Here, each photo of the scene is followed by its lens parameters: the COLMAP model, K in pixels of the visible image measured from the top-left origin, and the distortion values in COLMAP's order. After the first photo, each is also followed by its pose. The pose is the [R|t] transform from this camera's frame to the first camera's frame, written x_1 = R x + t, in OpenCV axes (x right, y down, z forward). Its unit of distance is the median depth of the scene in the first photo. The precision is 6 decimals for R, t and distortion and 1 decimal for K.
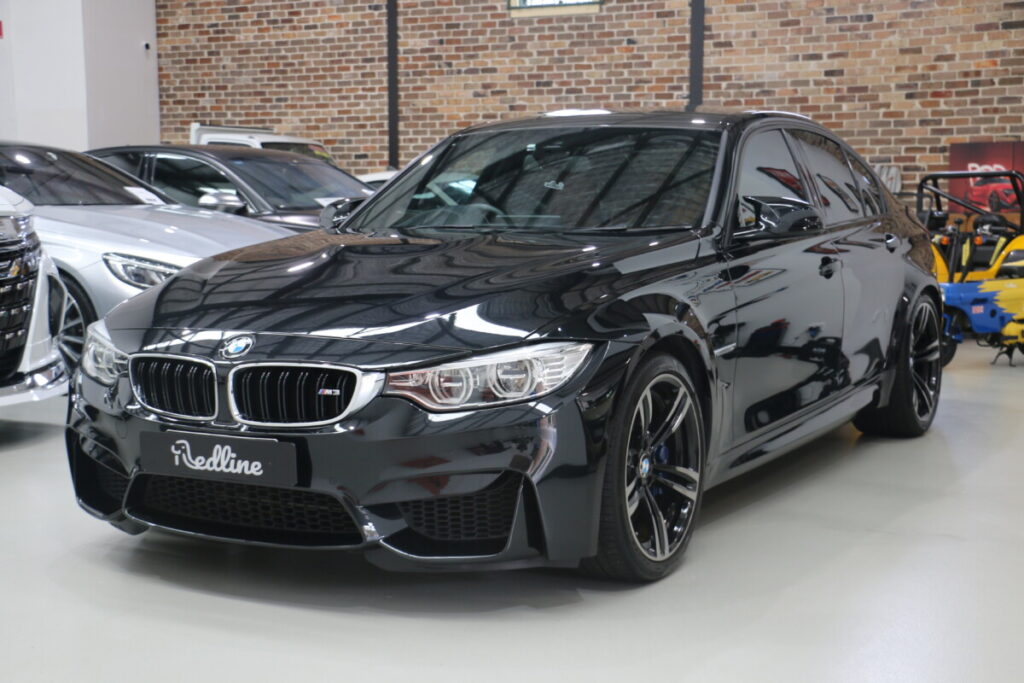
lens RADIAL K [[1560.2, 0, 512.0], [0, 1560.2, 341.5], [0, 0, 1]] dist [-0.003407, 0.995049]
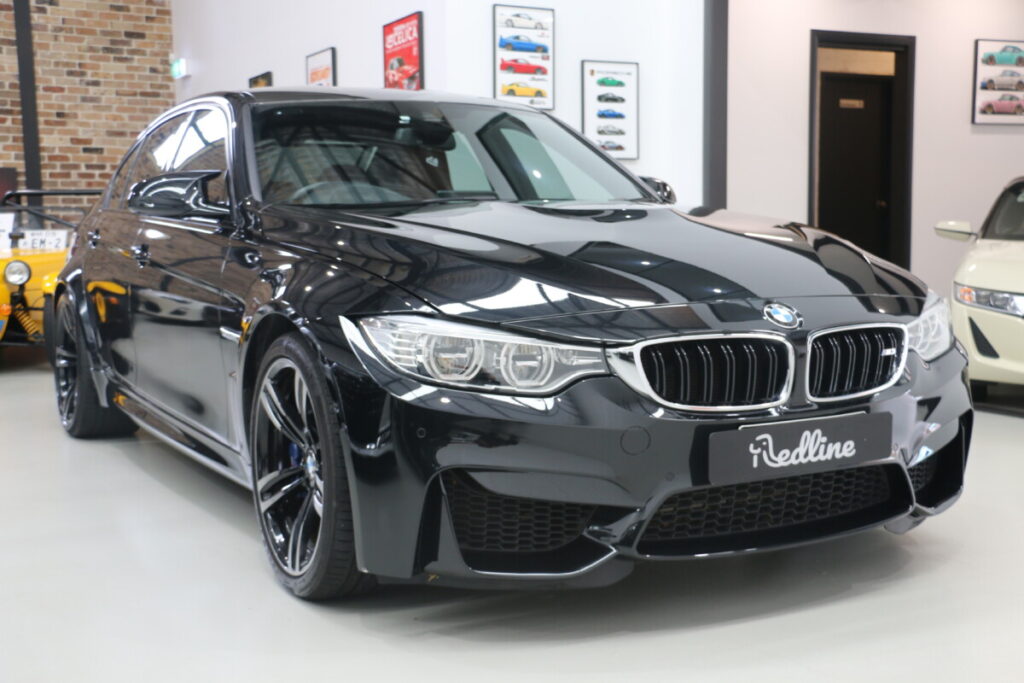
lens RADIAL K [[1318.9, 0, 512.0], [0, 1318.9, 341.5], [0, 0, 1]] dist [-0.005002, 0.473495]
pose [[0.512408, -0.081173, 0.854897, -0.249916], [0.098104, 0.994538, 0.035631, -0.006403], [-0.853120, 0.065611, 0.517573, 0.219687]]
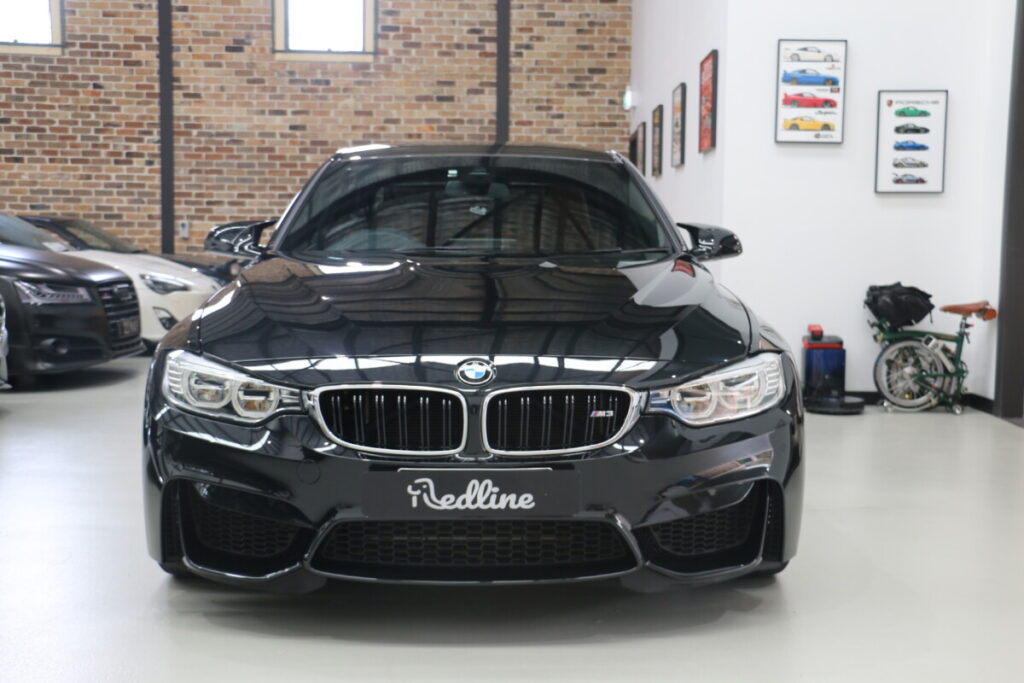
lens RADIAL K [[1325.7, 0, 512.0], [0, 1325.7, 341.5], [0, 0, 1]] dist [0.012474, 0.446243]
pose [[0.855832, -0.032196, 0.516251, -0.162626], [0.041687, 0.999108, -0.006799, -0.002407], [-0.515571, 0.027339, 0.856411, 0.092855]]
